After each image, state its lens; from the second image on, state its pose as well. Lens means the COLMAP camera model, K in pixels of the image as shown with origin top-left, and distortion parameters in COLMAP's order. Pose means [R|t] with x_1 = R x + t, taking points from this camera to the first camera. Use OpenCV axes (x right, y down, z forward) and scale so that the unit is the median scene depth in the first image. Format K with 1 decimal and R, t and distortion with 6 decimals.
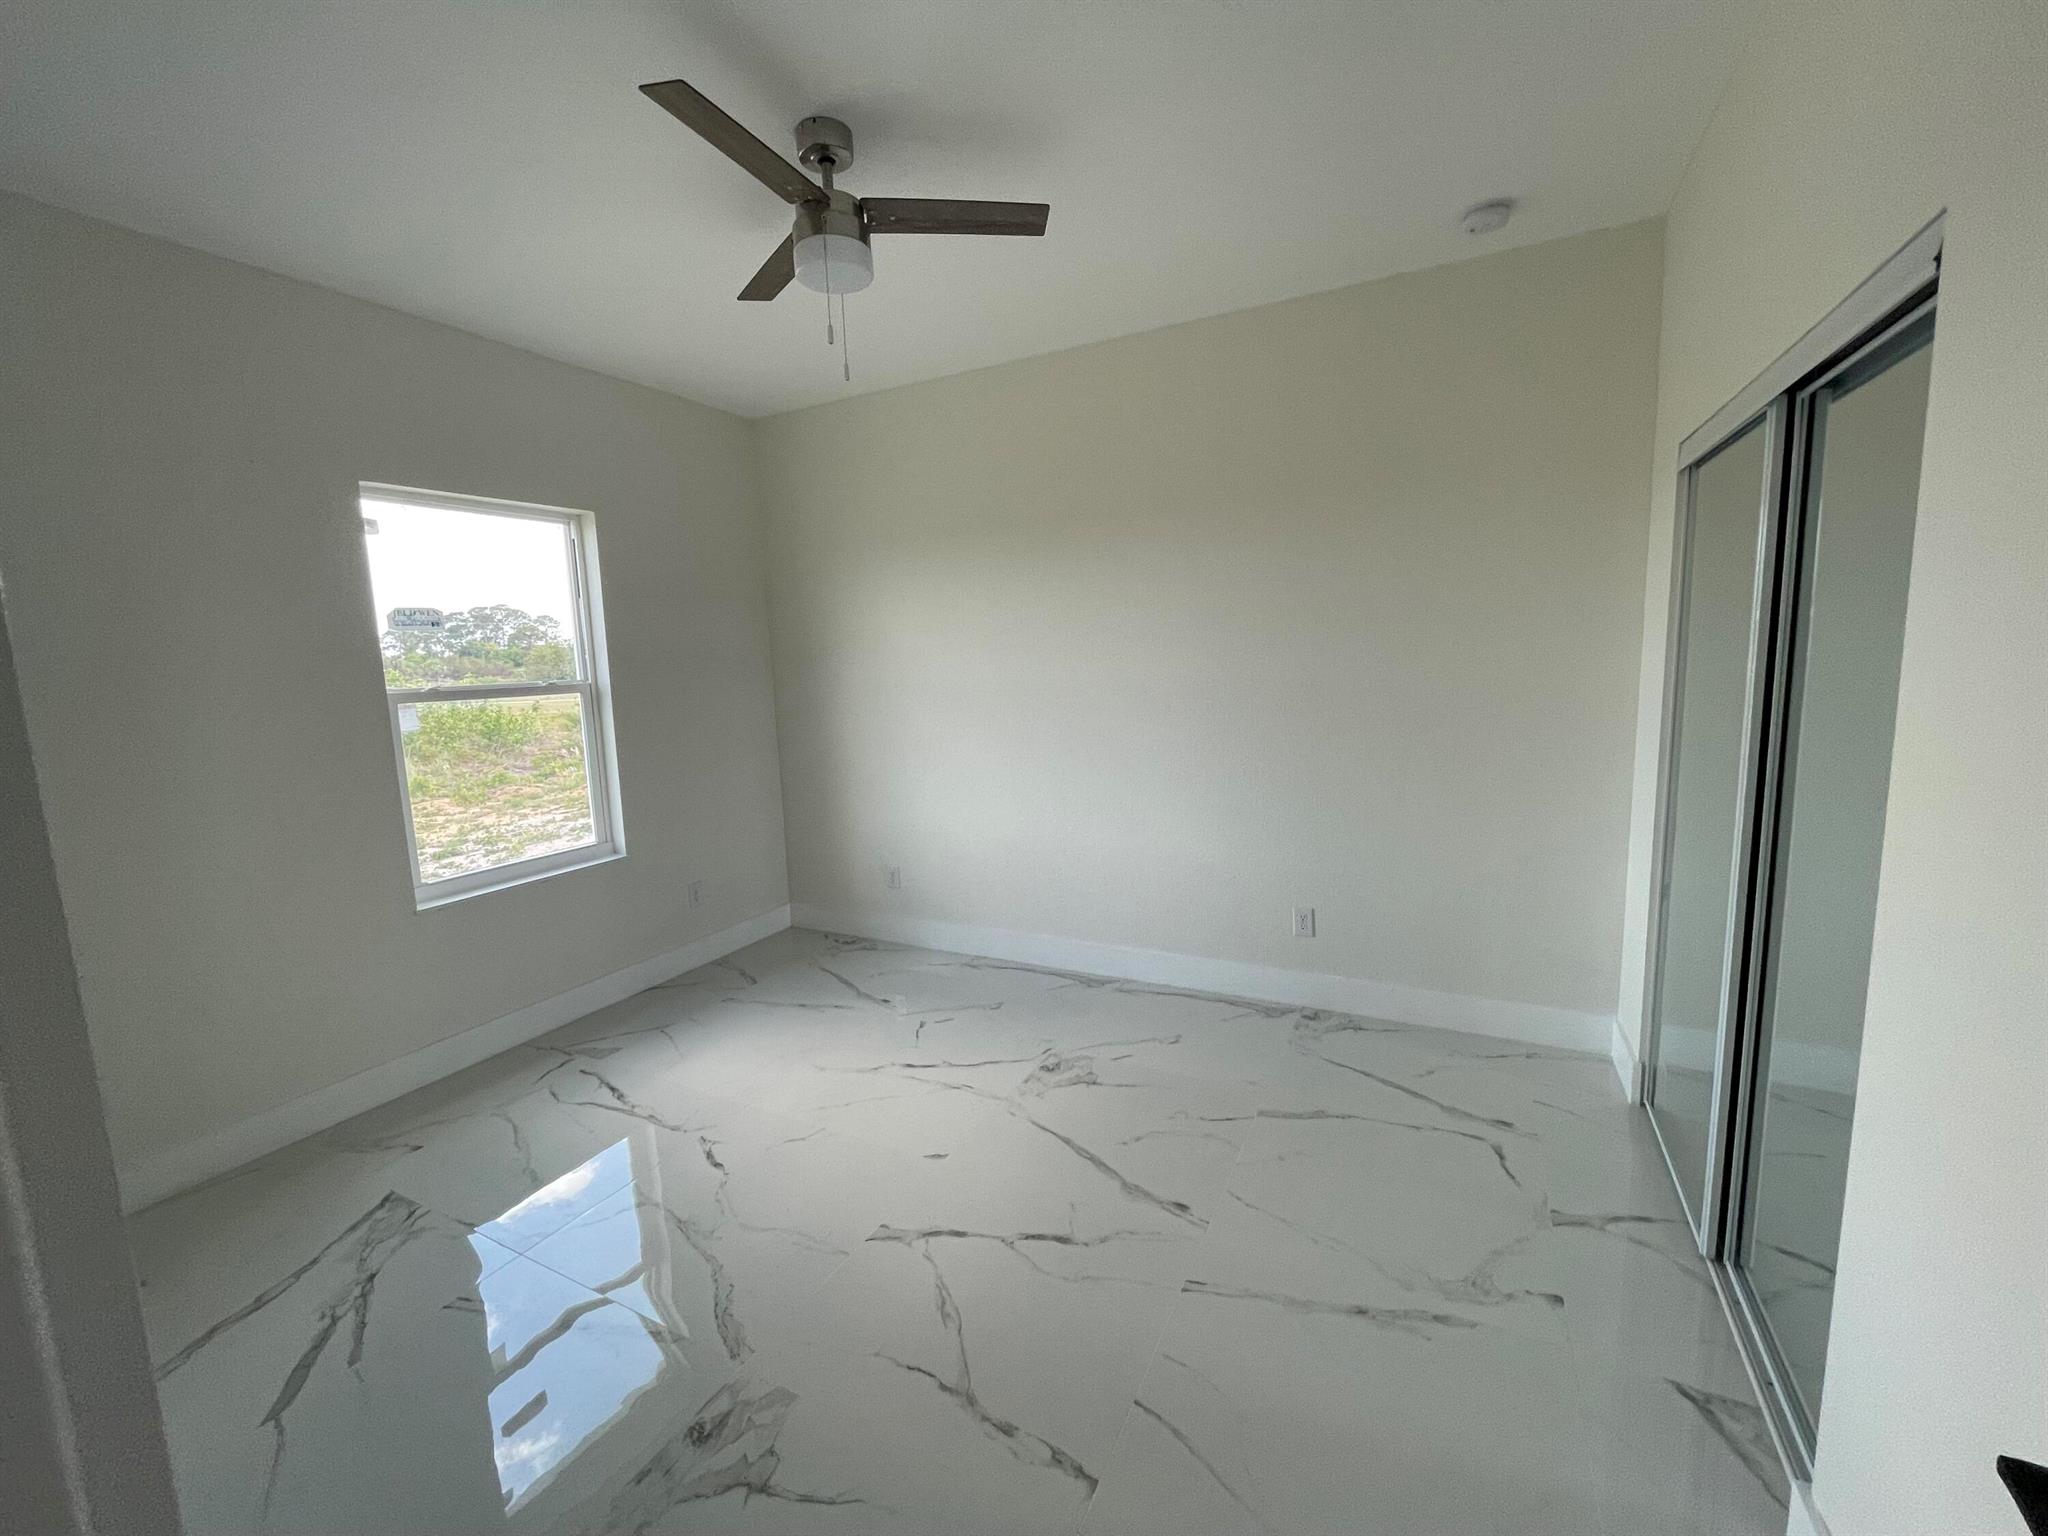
lens RADIAL K [[829.4, 0, 1018.5], [0, 829.4, 756.2], [0, 0, 1]] dist [-0.002762, 0.000360]
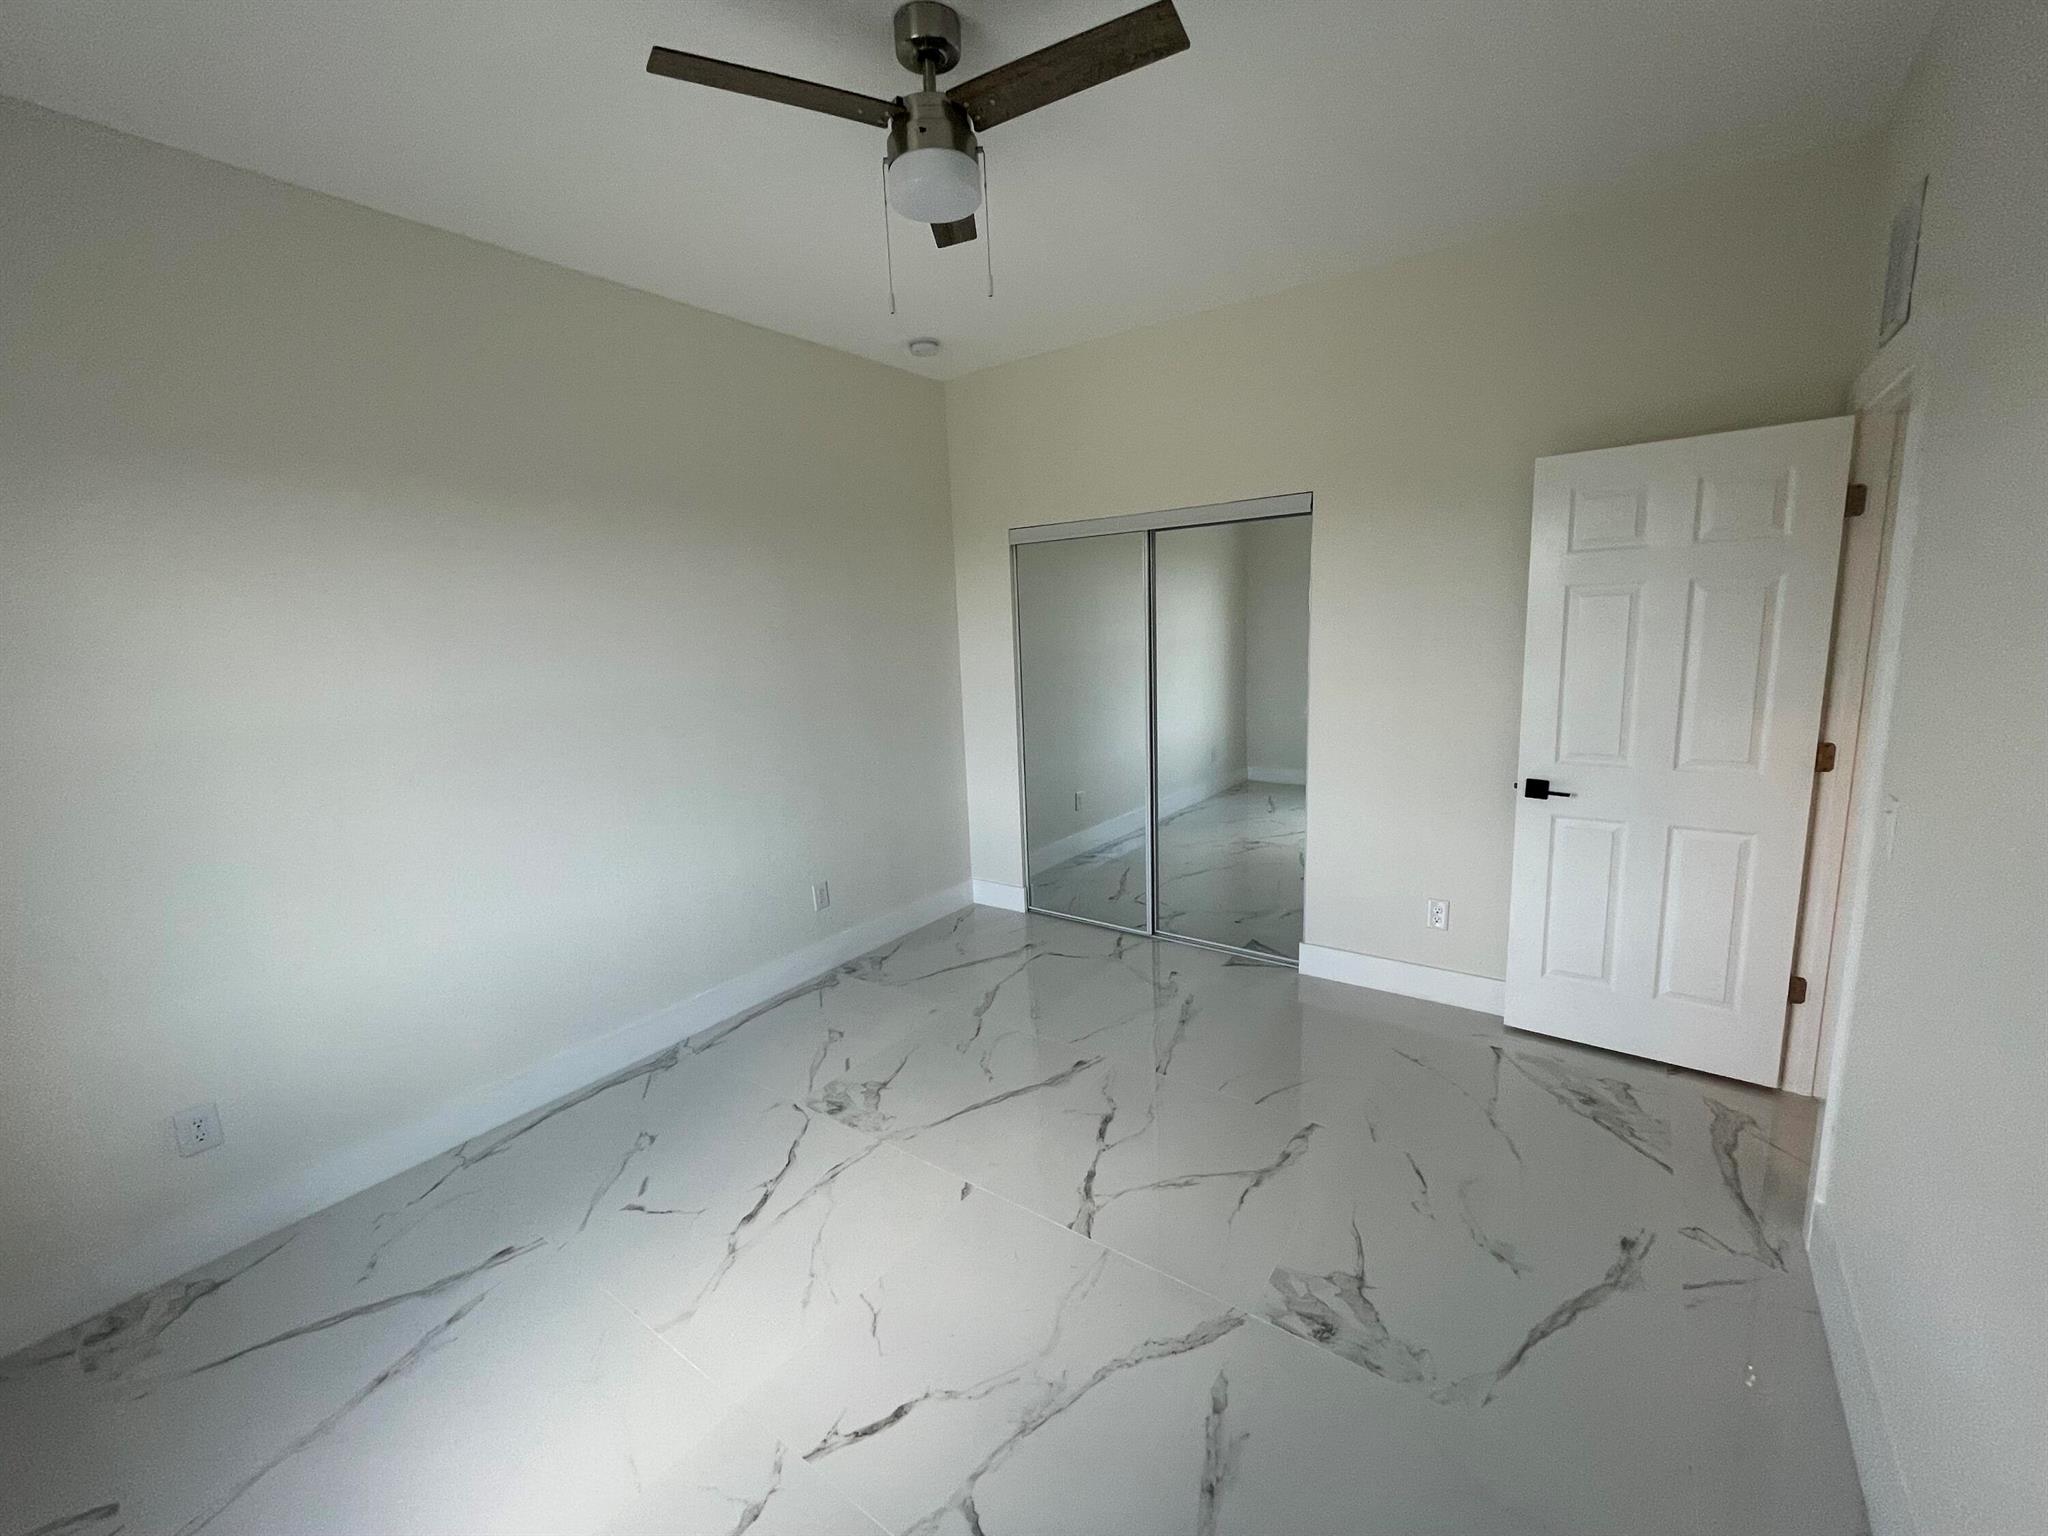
lens RADIAL K [[829.4, 0, 1027.5], [0, 829.4, 779.0], [0, 0, 1]] dist [-0.002762, 0.000360]
pose [[0.141640, -0.158741, 0.977108, -0.842888], [0.161464, 0.977545, 0.135406, -0.071673], [-0.976661, 0.138589, 0.164090, 0.660535]]
